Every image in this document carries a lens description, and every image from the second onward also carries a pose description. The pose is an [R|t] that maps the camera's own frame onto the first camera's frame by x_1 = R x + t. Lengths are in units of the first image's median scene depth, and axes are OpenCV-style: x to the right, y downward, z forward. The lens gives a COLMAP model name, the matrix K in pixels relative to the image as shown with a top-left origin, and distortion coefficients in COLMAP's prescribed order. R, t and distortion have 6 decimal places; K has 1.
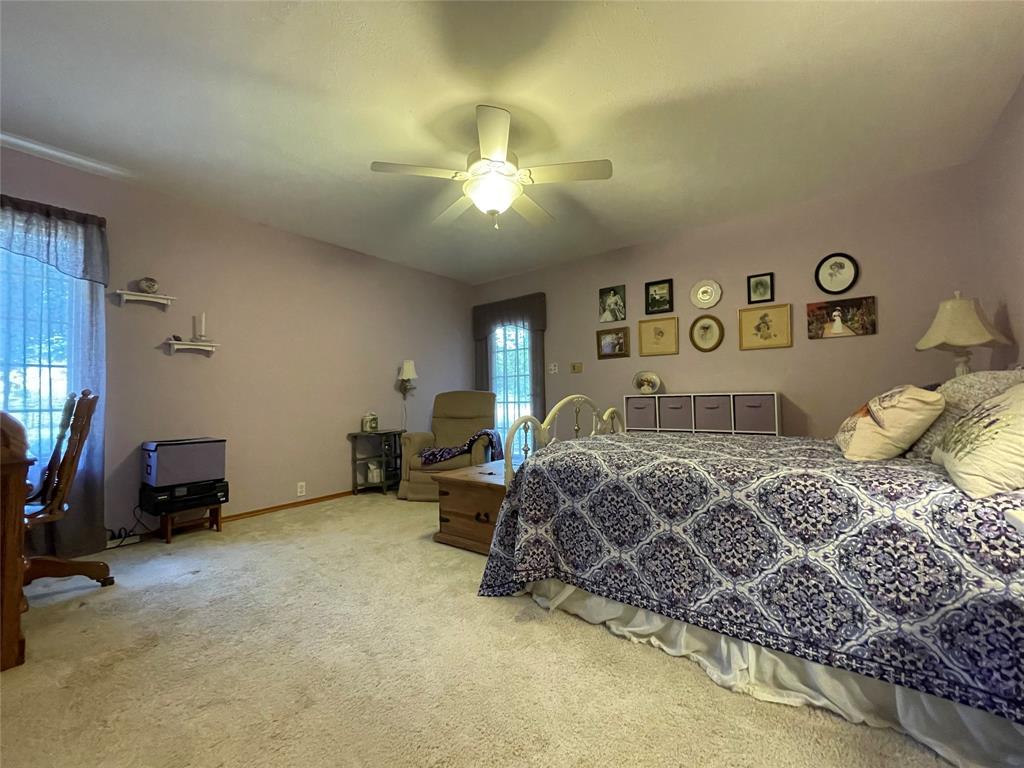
lens RADIAL K [[413.1, 0, 513.5], [0, 413.1, 385.9], [0, 0, 1]] dist [-0.002325, 0.000256]
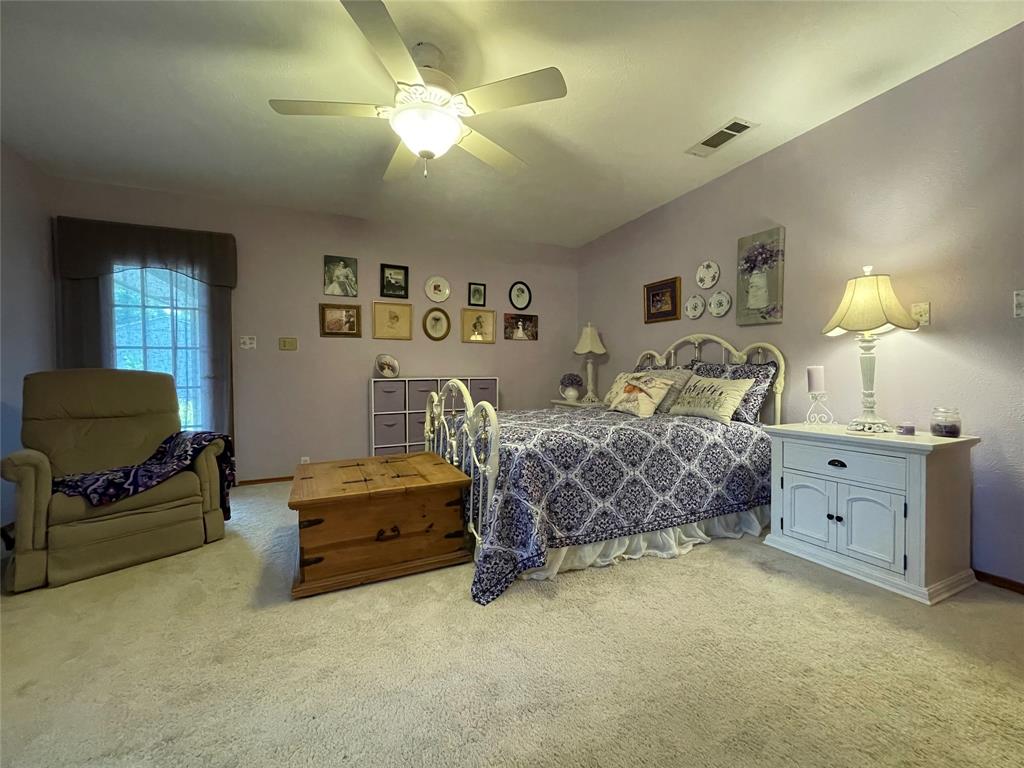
lens RADIAL K [[413.1, 0, 513.1], [0, 413.1, 384.5], [0, 0, 1]] dist [-0.002325, 0.000256]
pose [[0.469554, -0.007048, 0.882875, -0.852514], [-0.027931, 0.999349, 0.022834, 0.011425], [-0.882462, -0.035381, 0.469052, 0.556078]]
